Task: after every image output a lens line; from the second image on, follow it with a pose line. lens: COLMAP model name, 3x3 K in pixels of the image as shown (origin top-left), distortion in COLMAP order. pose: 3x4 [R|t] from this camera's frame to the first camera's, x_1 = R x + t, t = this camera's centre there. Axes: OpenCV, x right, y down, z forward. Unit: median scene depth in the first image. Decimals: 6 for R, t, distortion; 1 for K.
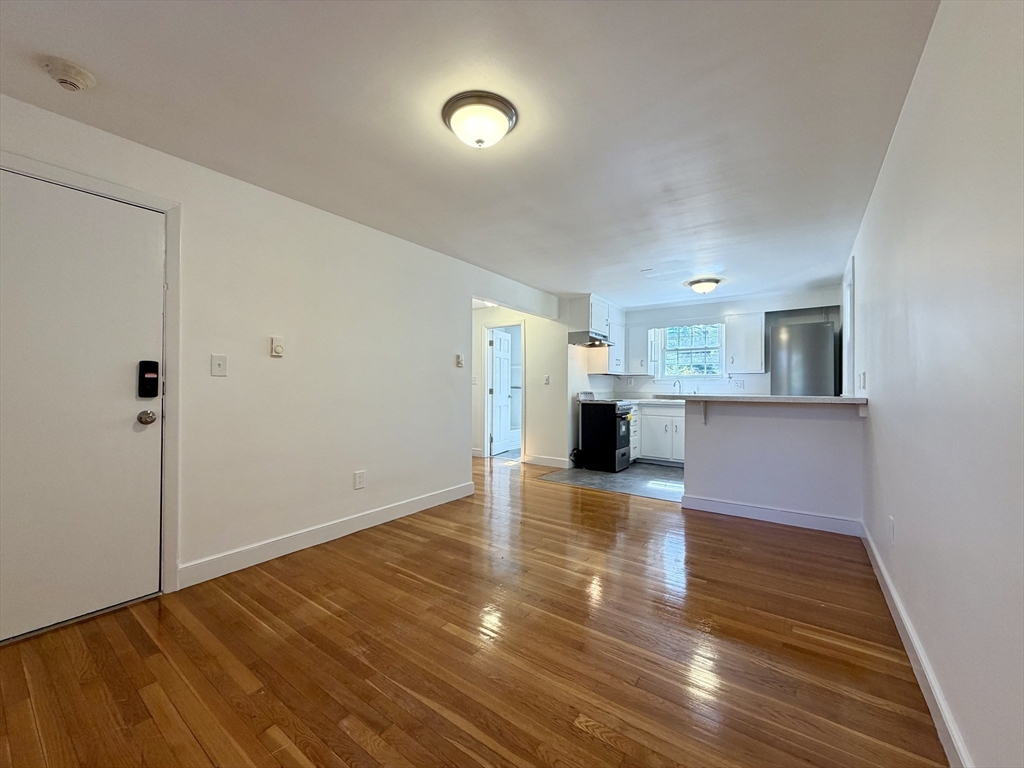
lens RADIAL K [[408.4, 0, 510.6], [0, 408.4, 384.0], [0, 0, 1]] dist [0.000672, 0.000393]
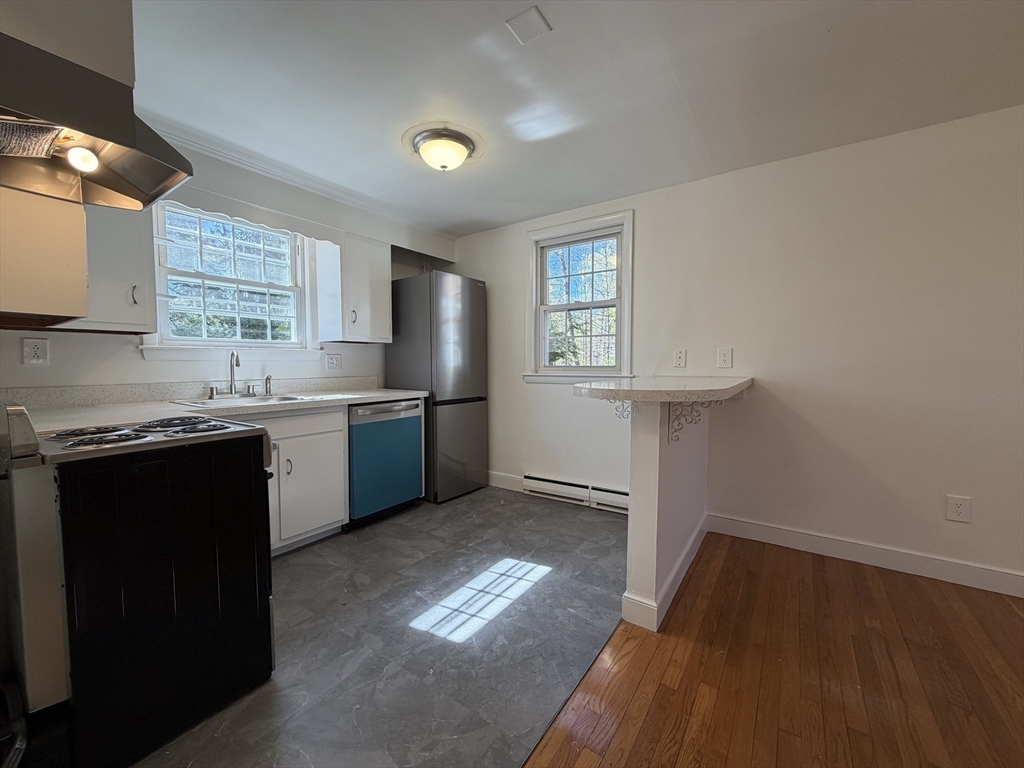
lens RADIAL K [[408.4, 0, 510.6], [0, 408.4, 384.0], [0, 0, 1]] dist [0.000672, 0.000393]
pose [[-0.014424, -0.056715, 0.998286, -0.013306], [-0.005039, 0.998382, 0.056647, -0.000470], [-0.999883, -0.004213, -0.014687, 0.833868]]
